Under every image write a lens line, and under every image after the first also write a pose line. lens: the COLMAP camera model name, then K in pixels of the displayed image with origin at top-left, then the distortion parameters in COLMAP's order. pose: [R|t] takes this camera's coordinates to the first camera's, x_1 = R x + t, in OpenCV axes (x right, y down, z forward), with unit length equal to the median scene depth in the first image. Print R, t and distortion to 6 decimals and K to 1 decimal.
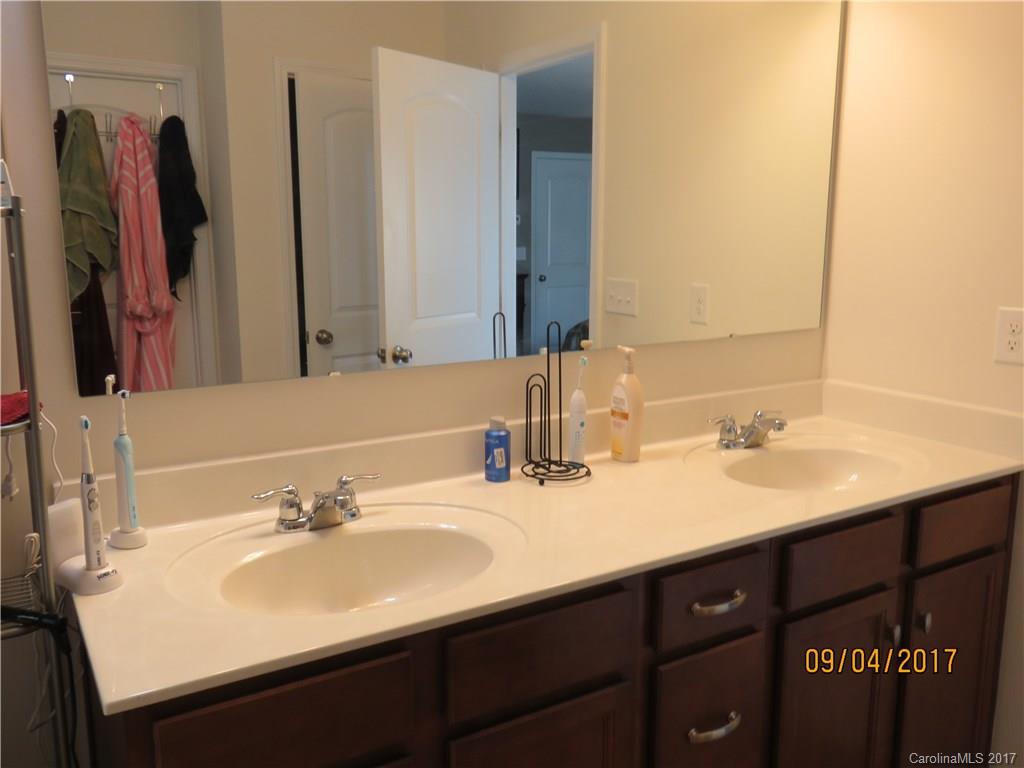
lens RADIAL K [[854.5, 0, 512.0], [0, 854.5, 384.0], [0, 0, 1]] dist [0.002657, 0.004496]
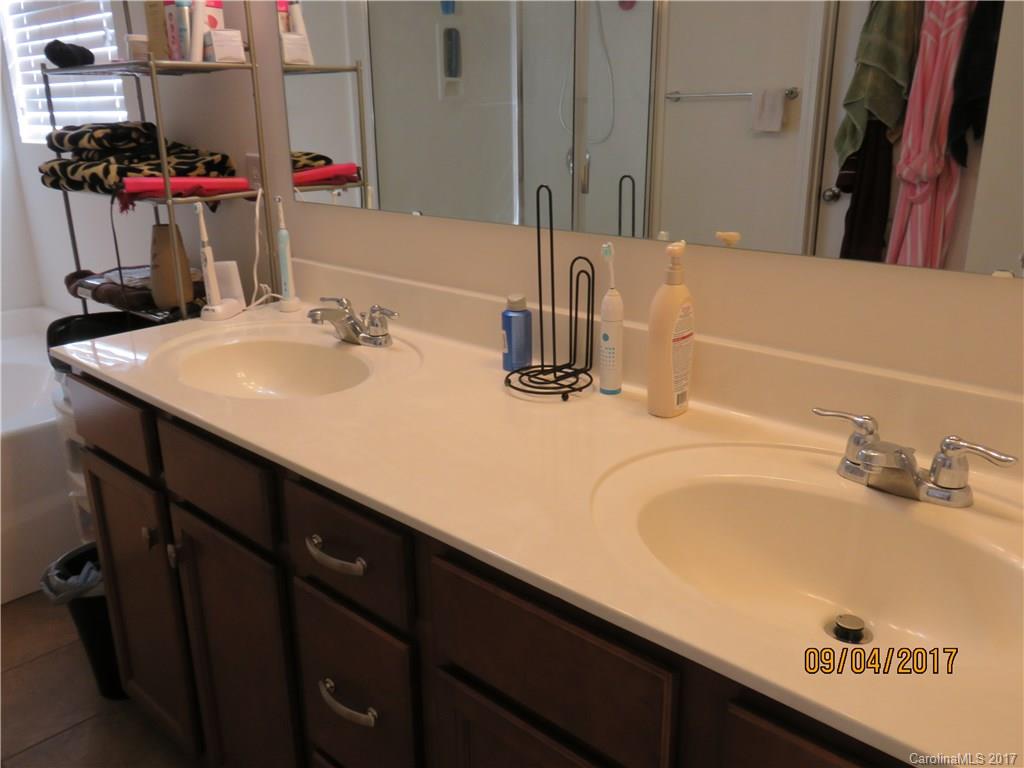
lens RADIAL K [[854.5, 0, 512.0], [0, 854.5, 384.0], [0, 0, 1]] dist [0.002657, 0.004496]
pose [[0.264394, 0.291862, -0.919191, 0.747693], [-0.154598, 0.953608, 0.258322, -0.090061], [0.951943, 0.073807, 0.297250, 0.709769]]
